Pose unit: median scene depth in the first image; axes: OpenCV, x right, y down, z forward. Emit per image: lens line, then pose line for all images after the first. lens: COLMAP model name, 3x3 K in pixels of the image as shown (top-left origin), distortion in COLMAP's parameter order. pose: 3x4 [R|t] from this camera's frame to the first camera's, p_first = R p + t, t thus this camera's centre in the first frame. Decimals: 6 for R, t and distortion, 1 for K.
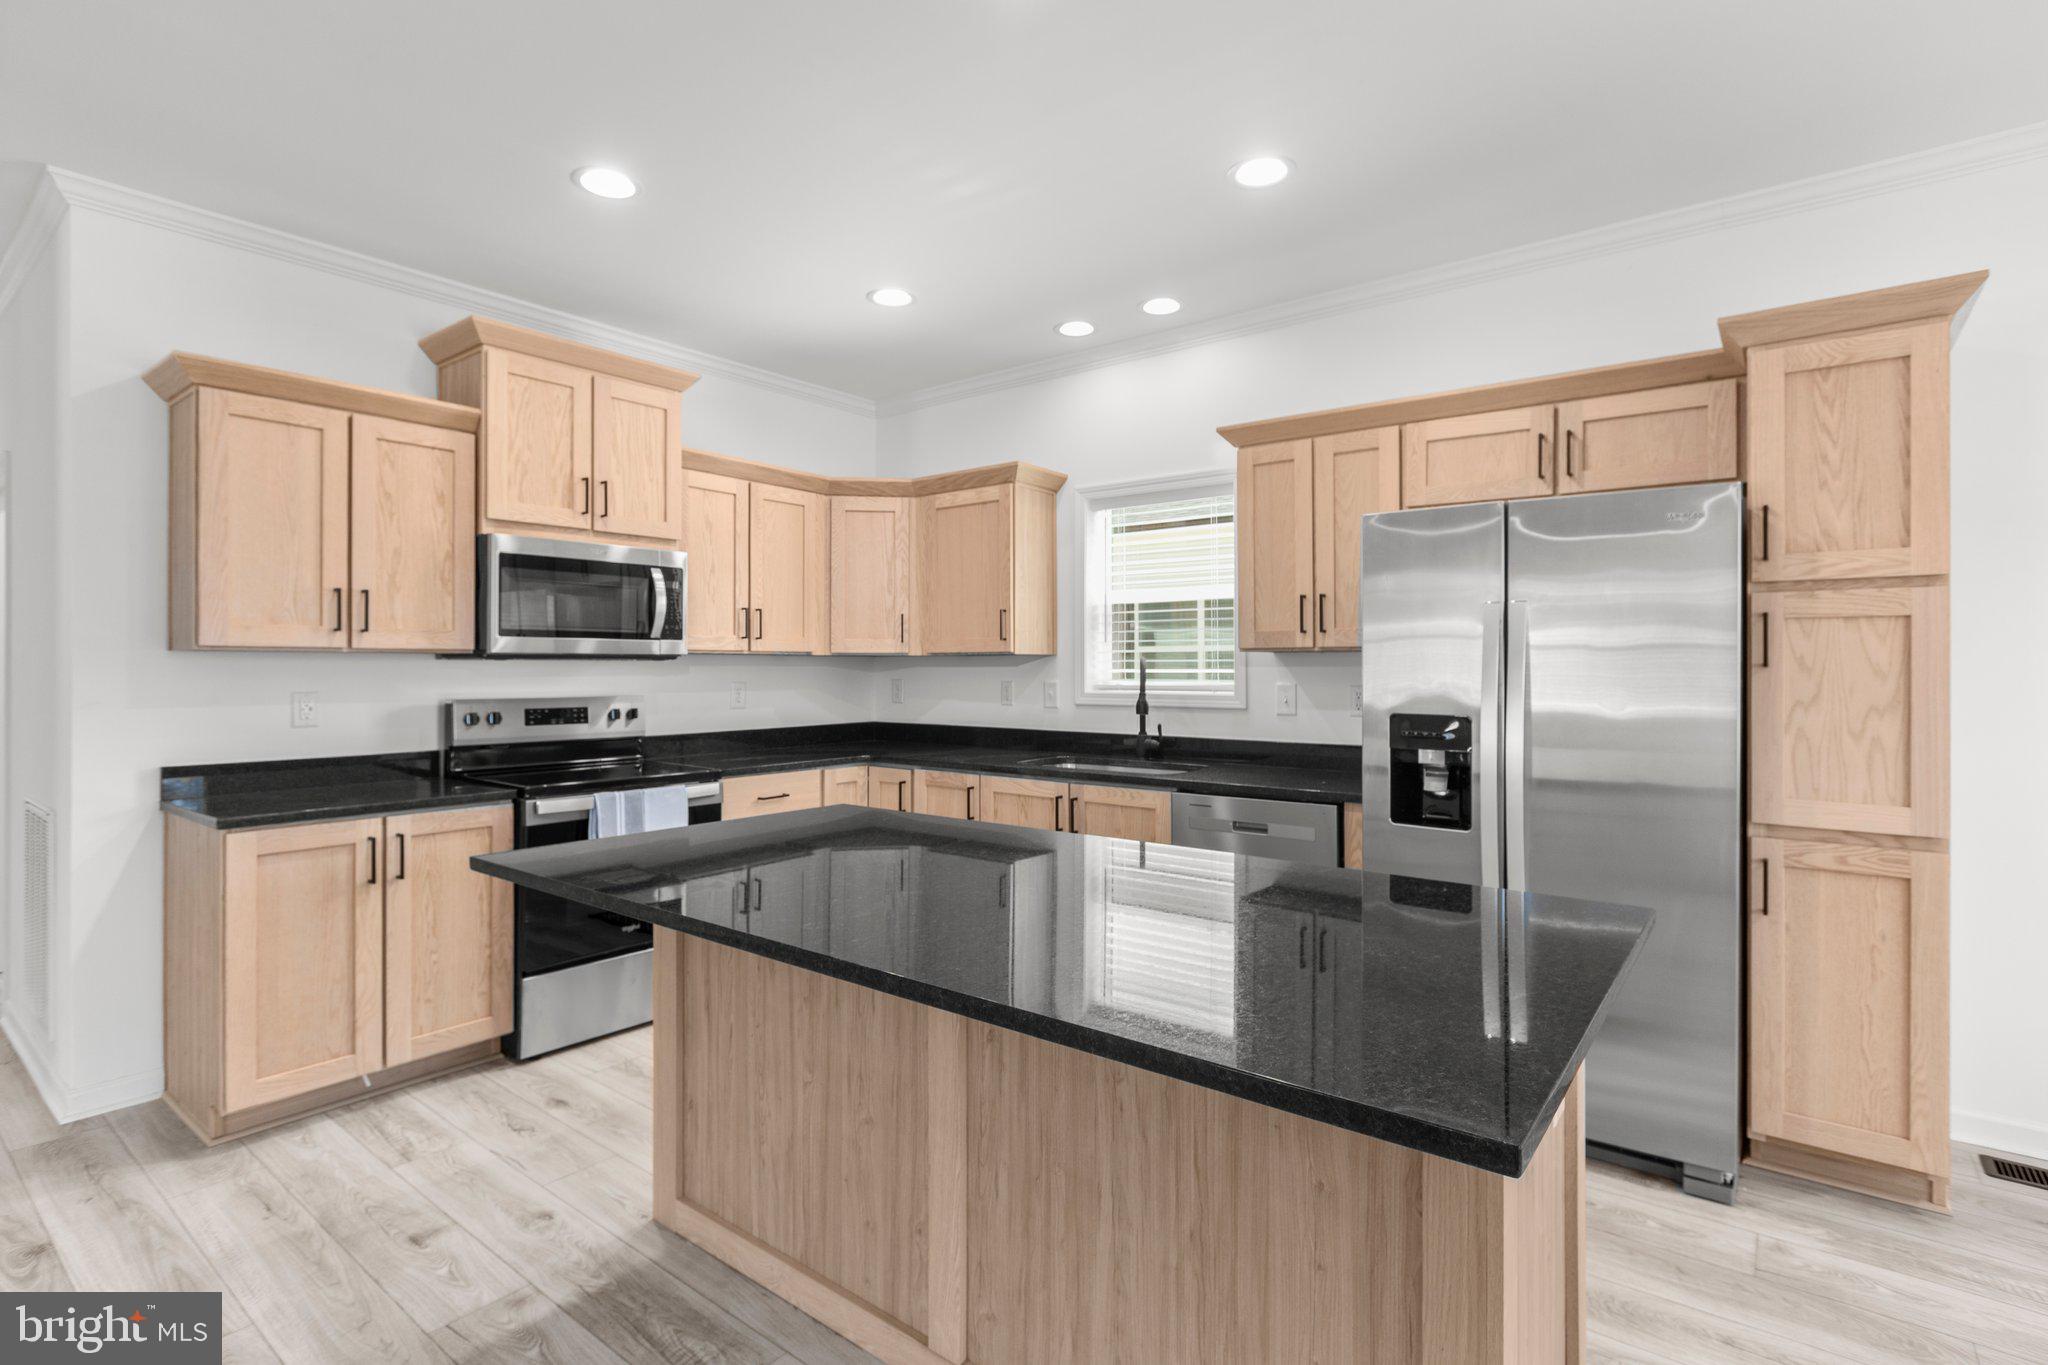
lens RADIAL K [[981.4, 0, 1030.1], [0, 981.4, 658.2], [0, 0, 1]] dist [-0.000279, 0.000013]
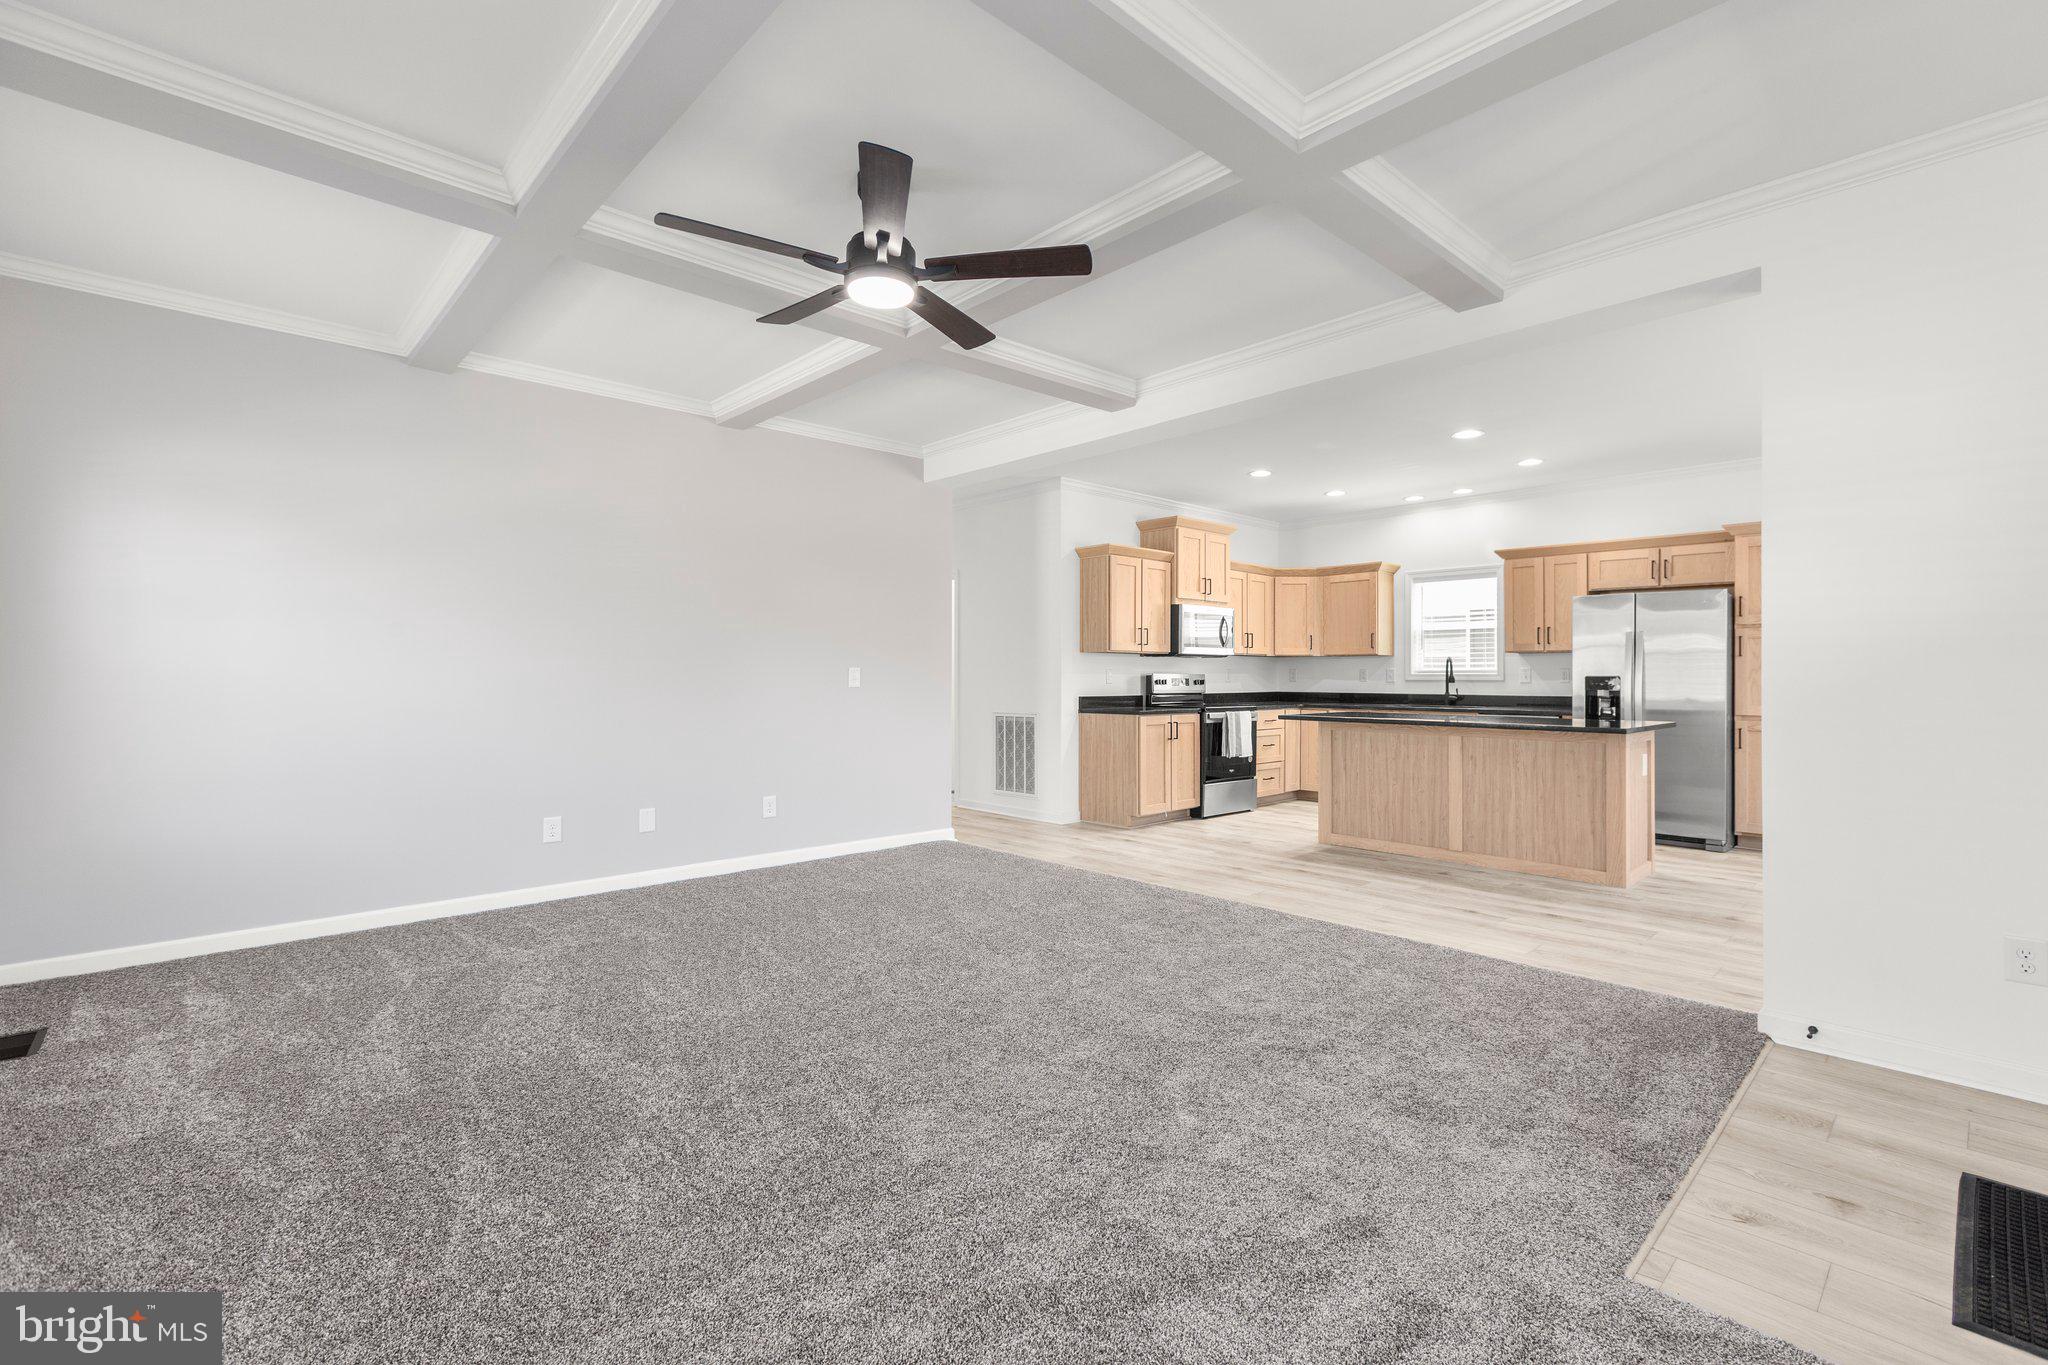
lens RADIAL K [[910.6, 0, 1028.8], [0, 910.6, 675.6], [0, 0, 1]] dist [-0.000928, -0.000163]
pose [[0.987681, 0.002113, -0.156465, -0.602965], [-0.000887, 0.999968, 0.007905, 0.033353], [0.156477, -0.007669, 0.987652, -1.361883]]
